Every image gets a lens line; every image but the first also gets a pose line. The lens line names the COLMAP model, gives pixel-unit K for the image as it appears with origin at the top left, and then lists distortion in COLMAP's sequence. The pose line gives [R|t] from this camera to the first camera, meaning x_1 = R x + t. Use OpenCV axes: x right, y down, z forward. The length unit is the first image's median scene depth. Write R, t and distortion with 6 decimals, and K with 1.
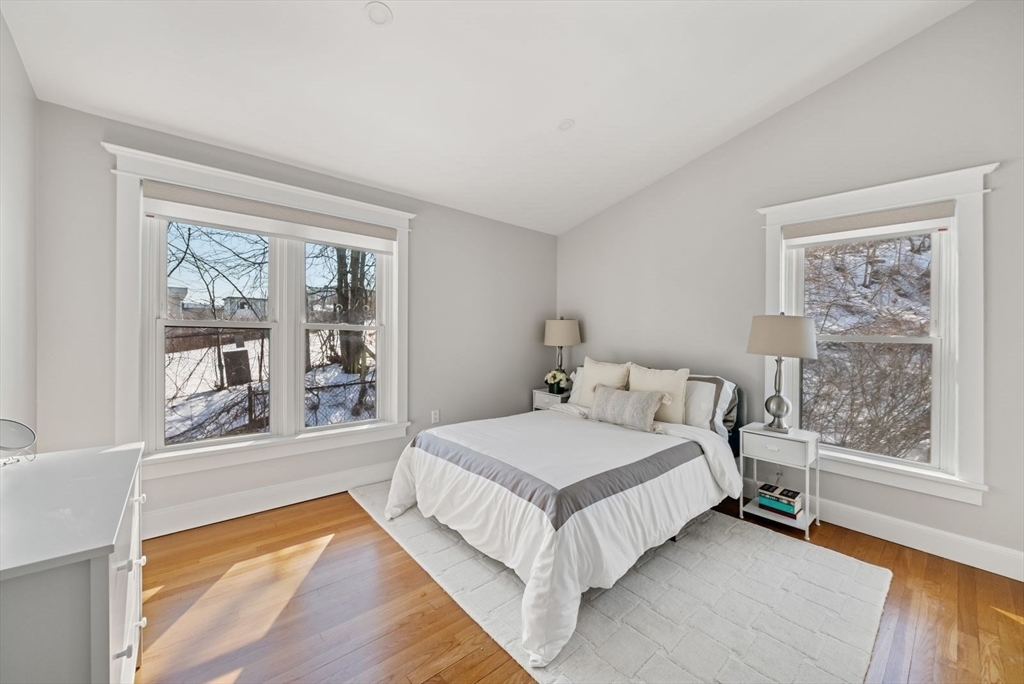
lens RADIAL K [[373.7, 0, 510.9], [0, 373.7, 339.1], [0, 0, 1]] dist [-0.003956, -0.000343]
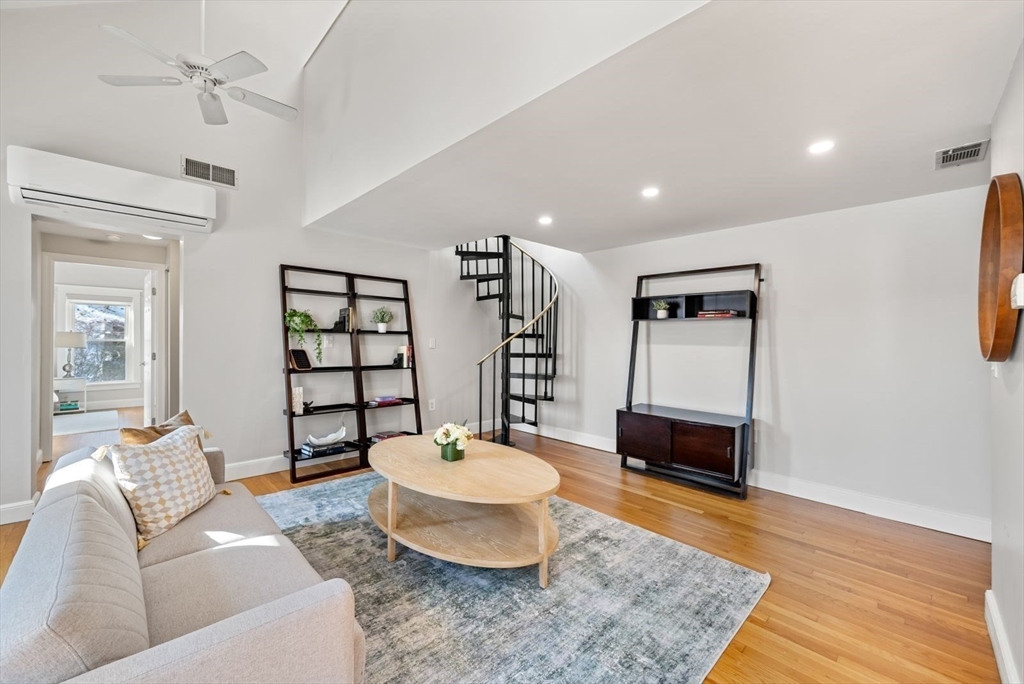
lens RADIAL K [[404.6, 0, 504.2], [0, 404.6, 340.4], [0, 0, 1]] dist [-0.007308, -0.000890]
pose [[-0.034404, -0.007290, 0.999381, -2.029037], [-0.014674, 0.999869, 0.006788, -0.062781], [-0.999300, -0.014432, -0.034507, -1.781545]]
